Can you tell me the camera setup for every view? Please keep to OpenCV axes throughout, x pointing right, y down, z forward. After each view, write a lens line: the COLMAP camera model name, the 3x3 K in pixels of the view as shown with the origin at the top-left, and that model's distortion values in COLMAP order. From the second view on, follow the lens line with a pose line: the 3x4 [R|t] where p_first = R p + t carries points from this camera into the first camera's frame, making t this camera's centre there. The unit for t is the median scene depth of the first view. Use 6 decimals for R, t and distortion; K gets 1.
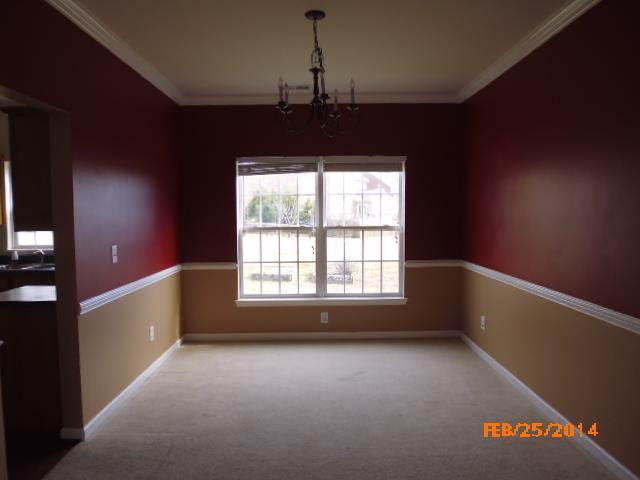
lens RADIAL K [[461.0, 0, 320.0], [0, 461.0, 240.0], [0, 0, 1]] dist [0.002305, 0.000502]
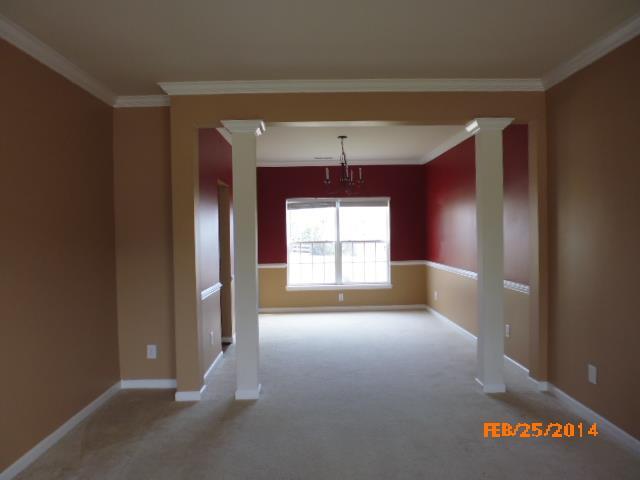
lens RADIAL K [[496.1, 0, 322.2], [0, 496.1, 243.3], [0, 0, 1]] dist [0.034016, 0.001651]
pose [[0.999654, -0.009895, 0.024362, -0.098077], [0.010792, 0.999257, -0.036997, 0.044689], [-0.023977, 0.037247, 0.999018, -0.743279]]
